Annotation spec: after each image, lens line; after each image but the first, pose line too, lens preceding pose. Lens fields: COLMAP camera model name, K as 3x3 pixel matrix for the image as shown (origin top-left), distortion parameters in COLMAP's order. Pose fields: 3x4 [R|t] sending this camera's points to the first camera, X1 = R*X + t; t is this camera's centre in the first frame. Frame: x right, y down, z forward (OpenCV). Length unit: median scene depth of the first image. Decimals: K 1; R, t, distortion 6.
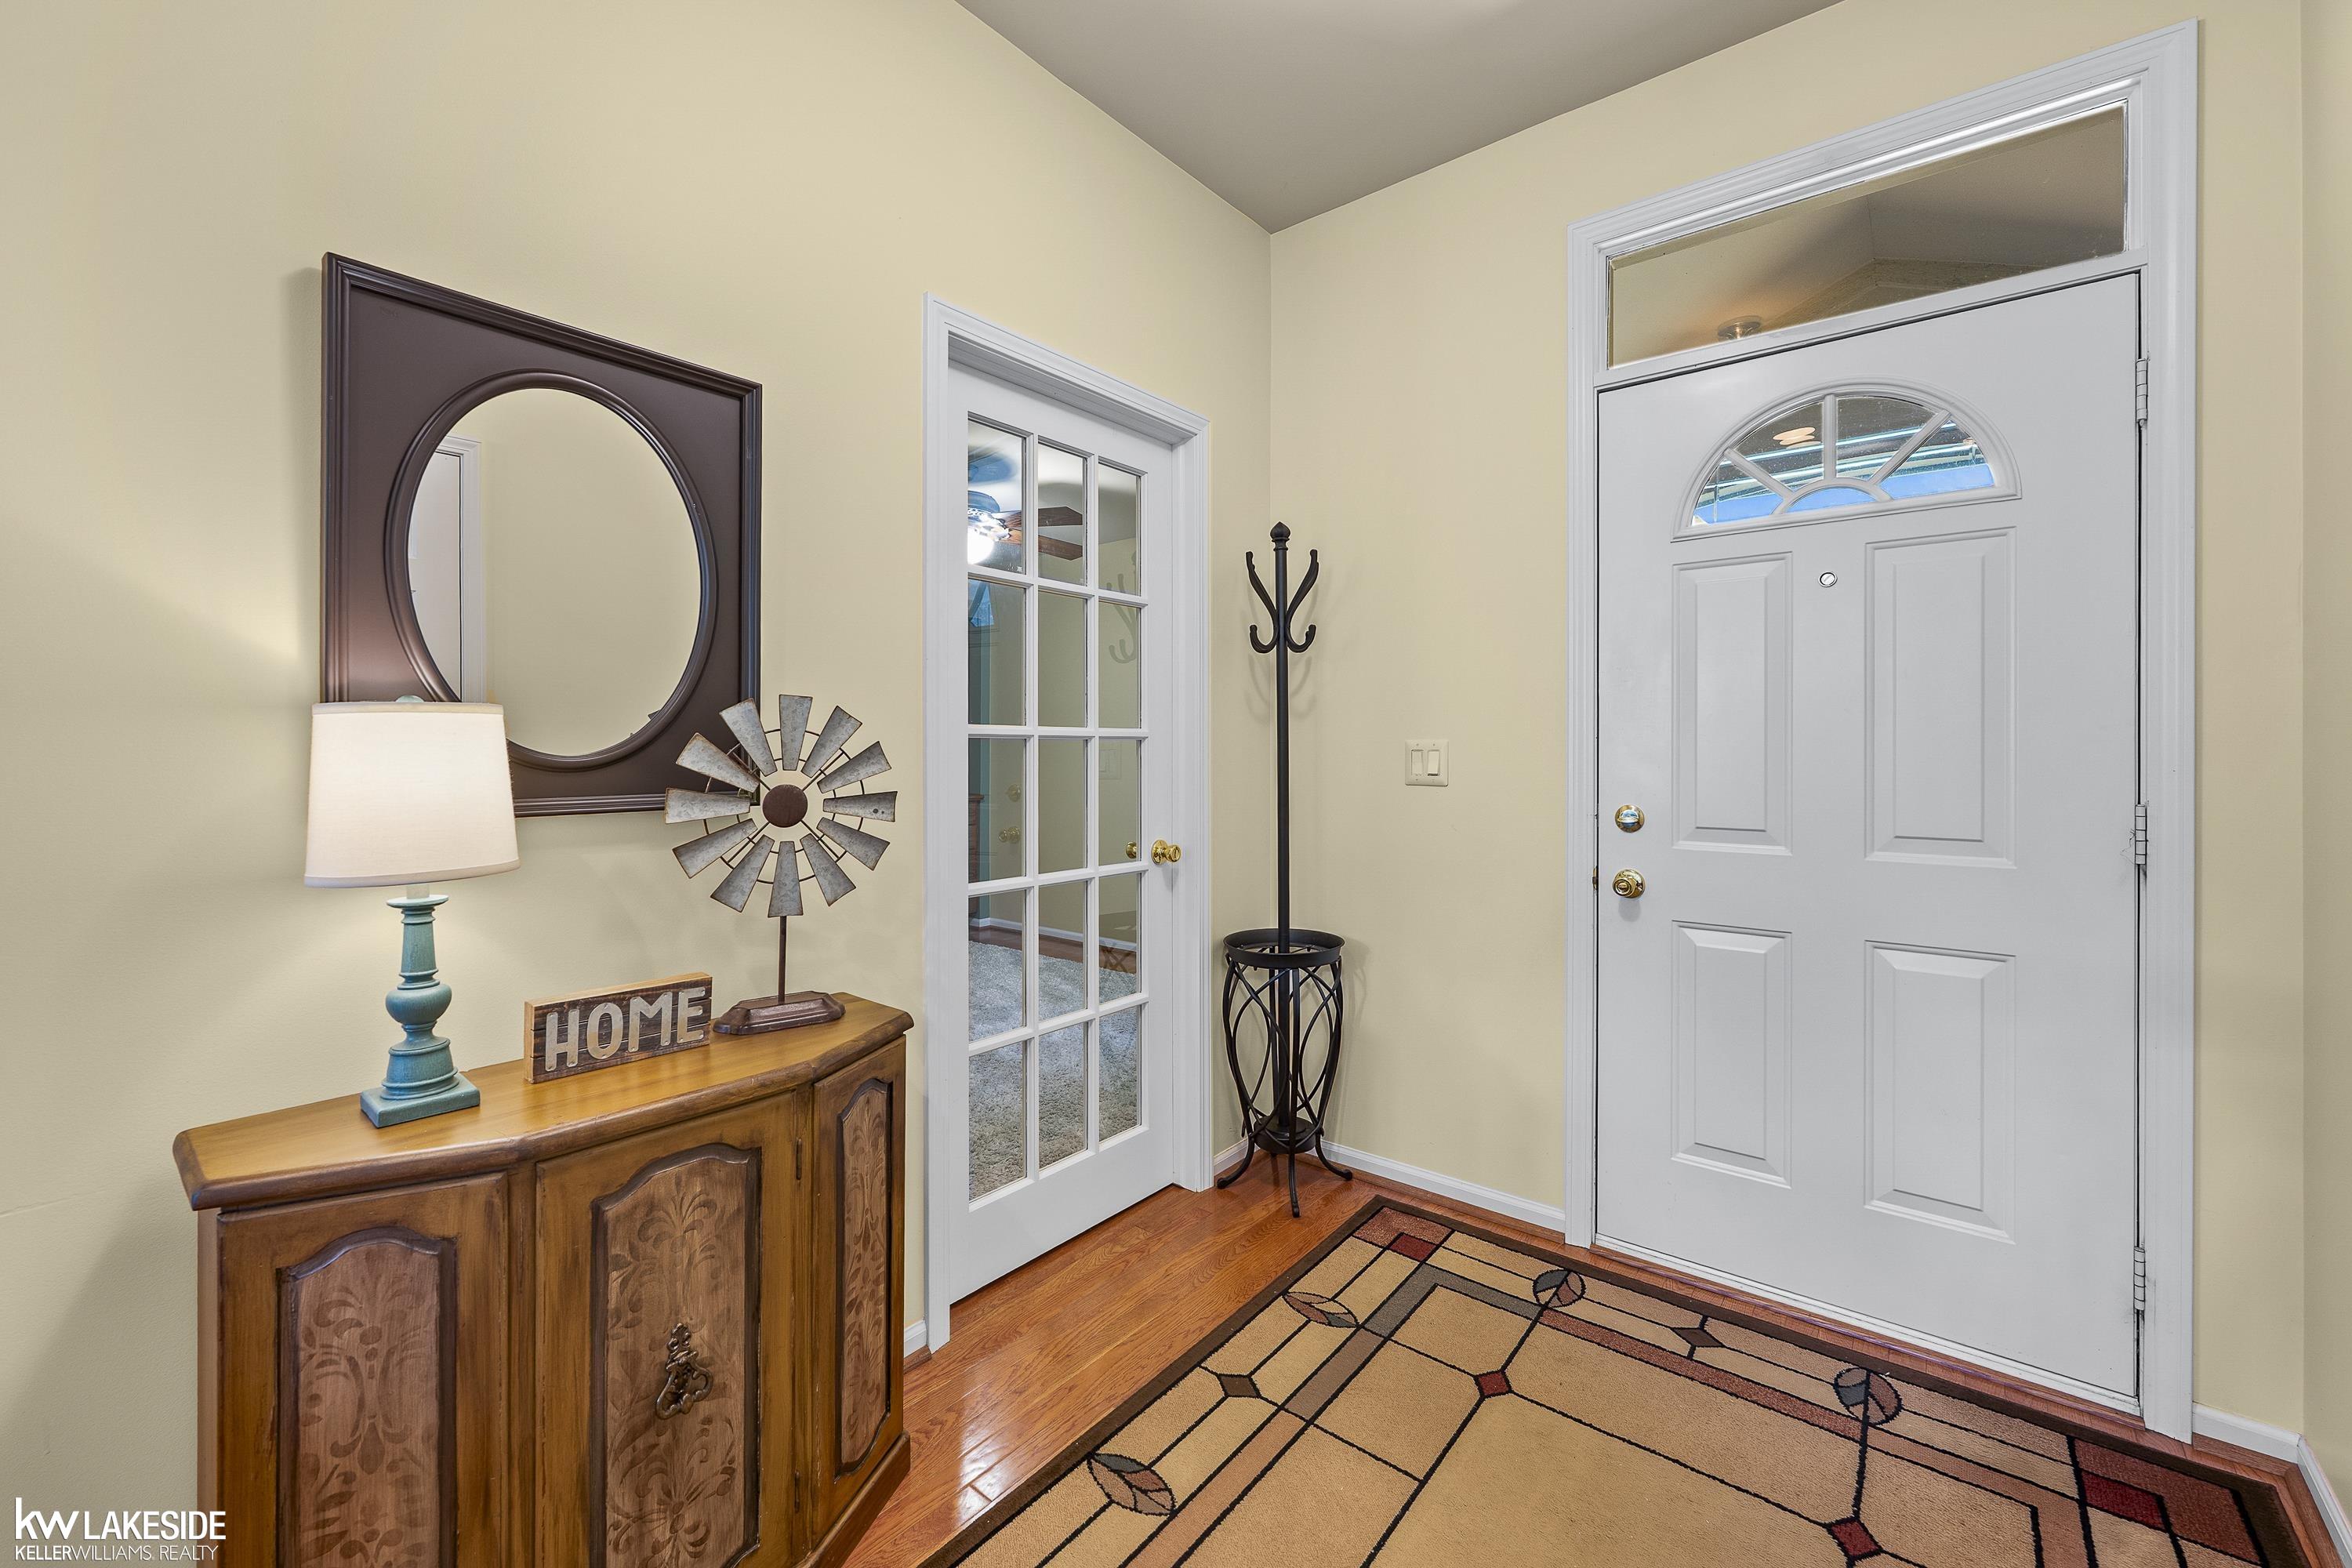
lens RADIAL K [[947.9, 0, 1172.3], [0, 947.9, 760.4], [0, 0, 1]] dist [-0.002621, 0.001041]
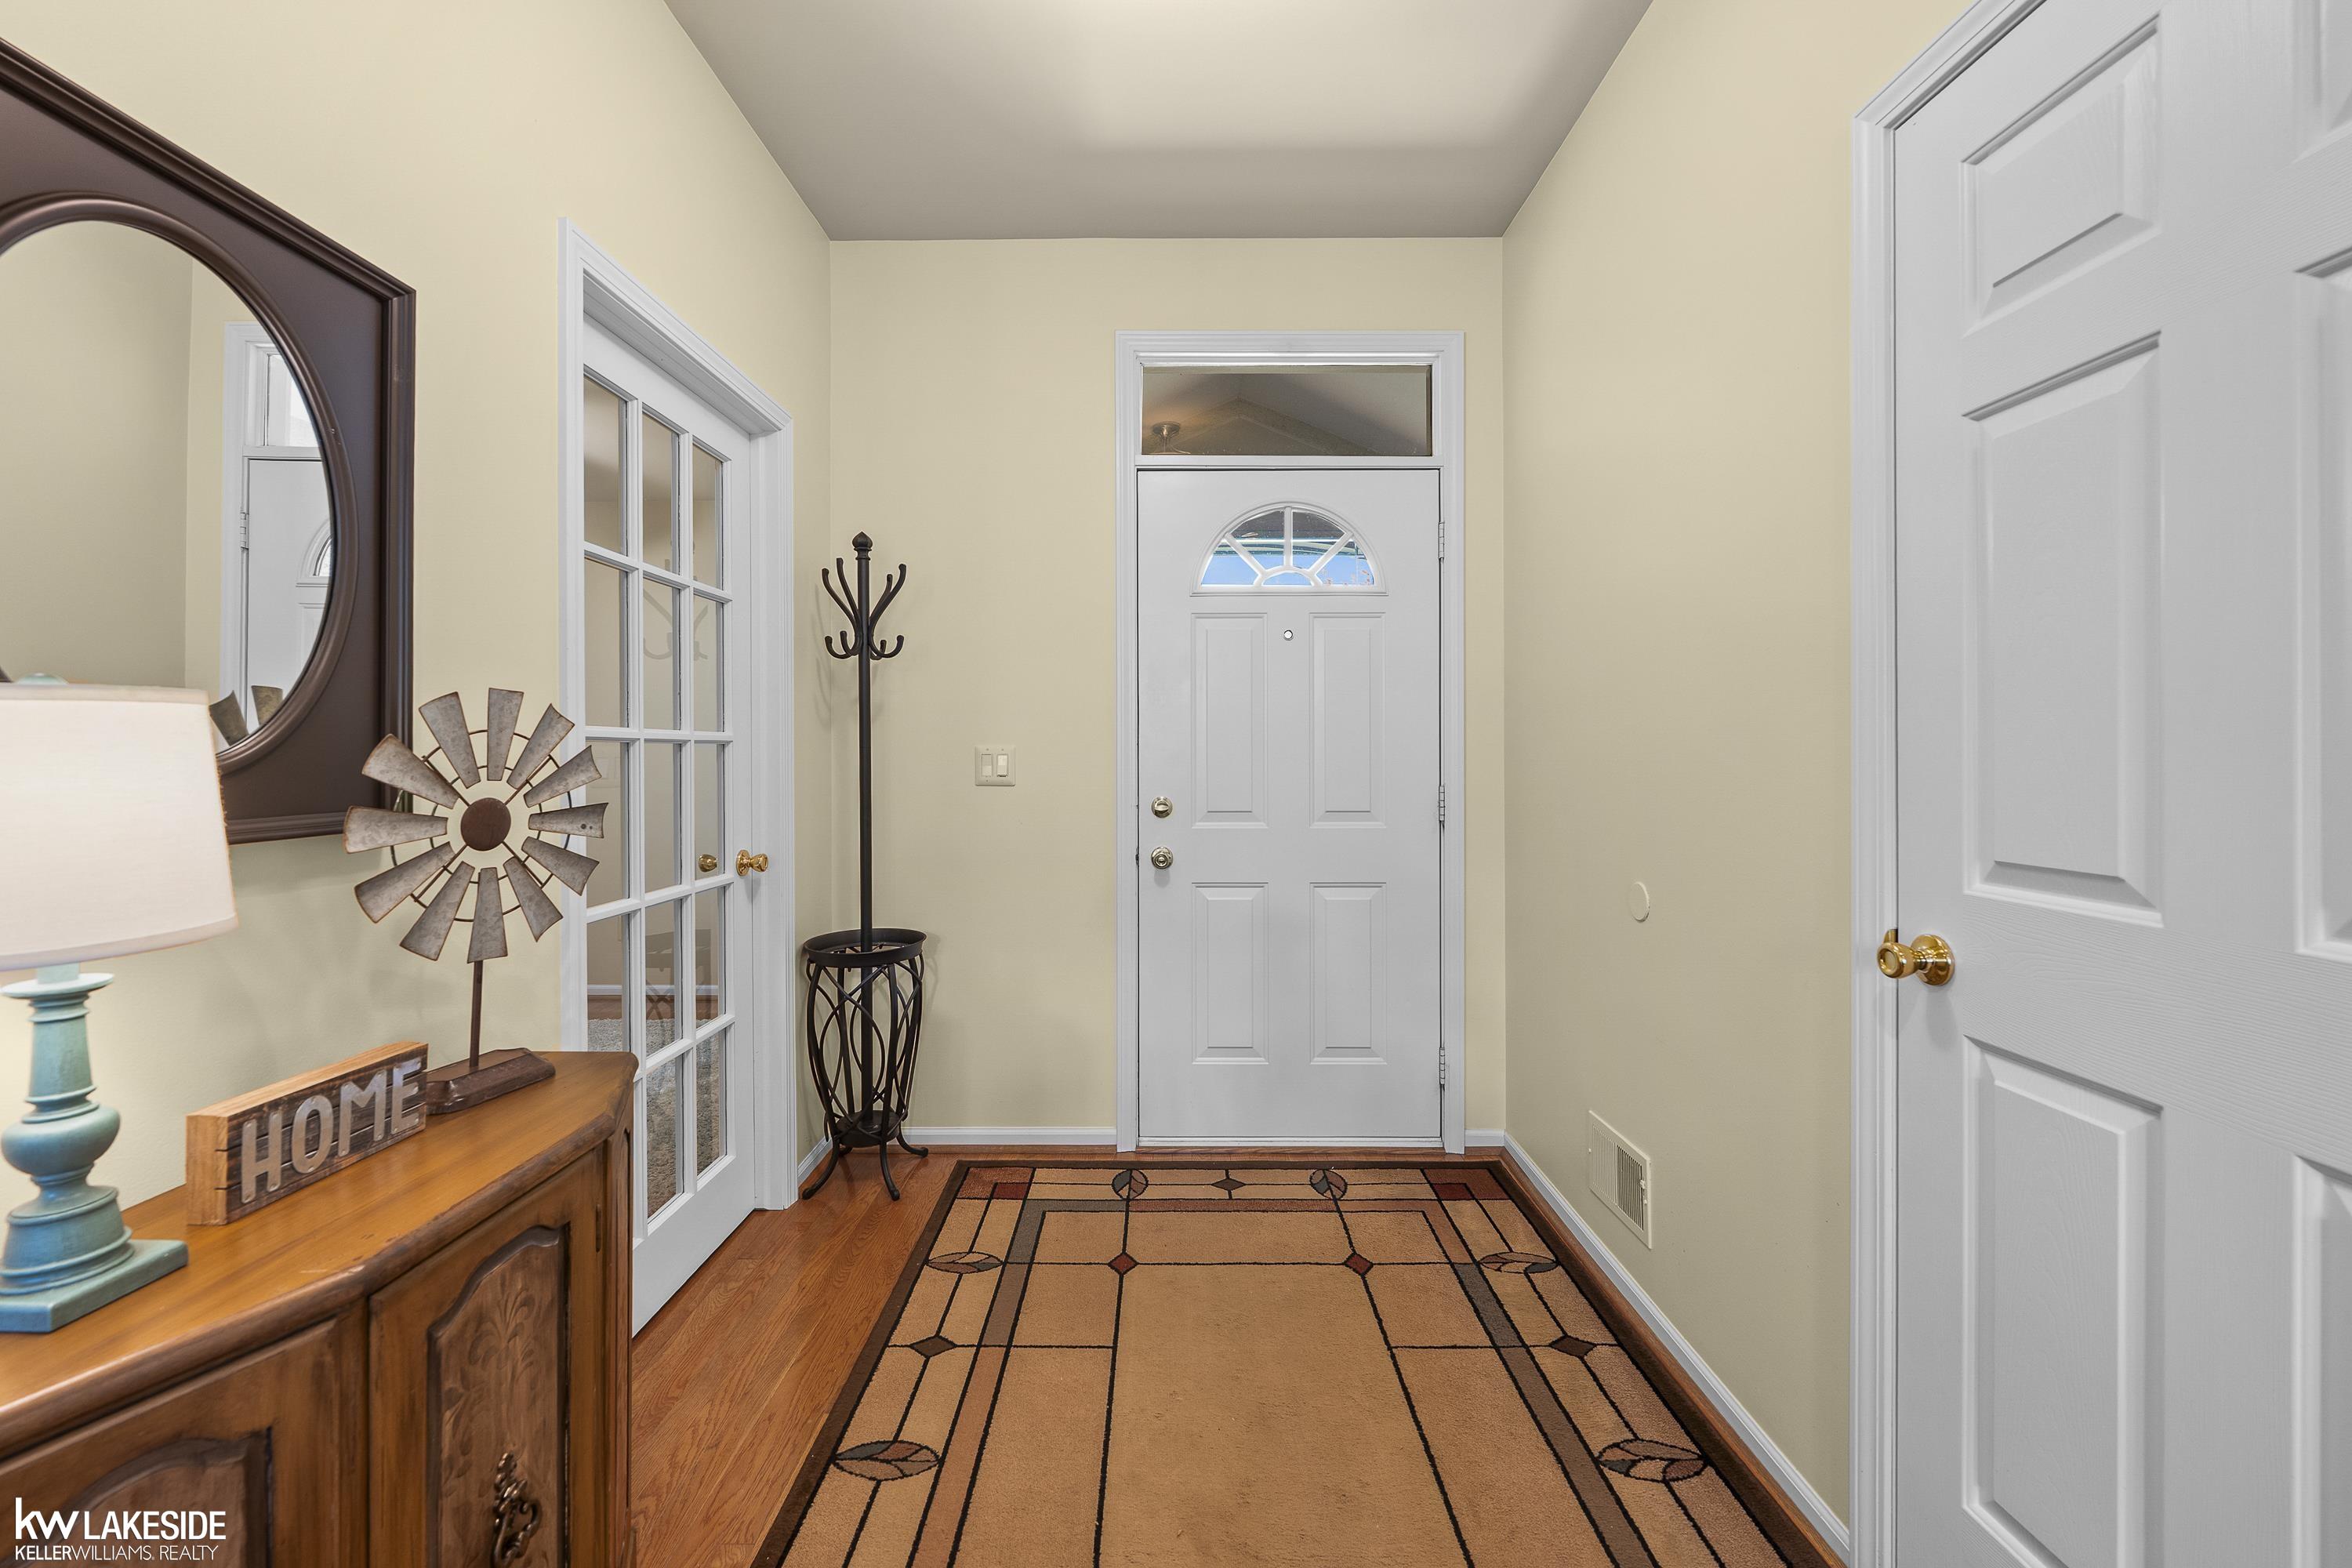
lens RADIAL K [[947.9, 0, 1163.4], [0, 947.9, 765.9], [0, 0, 1]] dist [-0.002621, 0.001041]
pose [[0.775292, -0.009541, 0.631531, -0.440859], [0.008076, 0.999954, 0.005193, -0.001814], [-0.631552, 0.001075, 0.775333, 0.000748]]
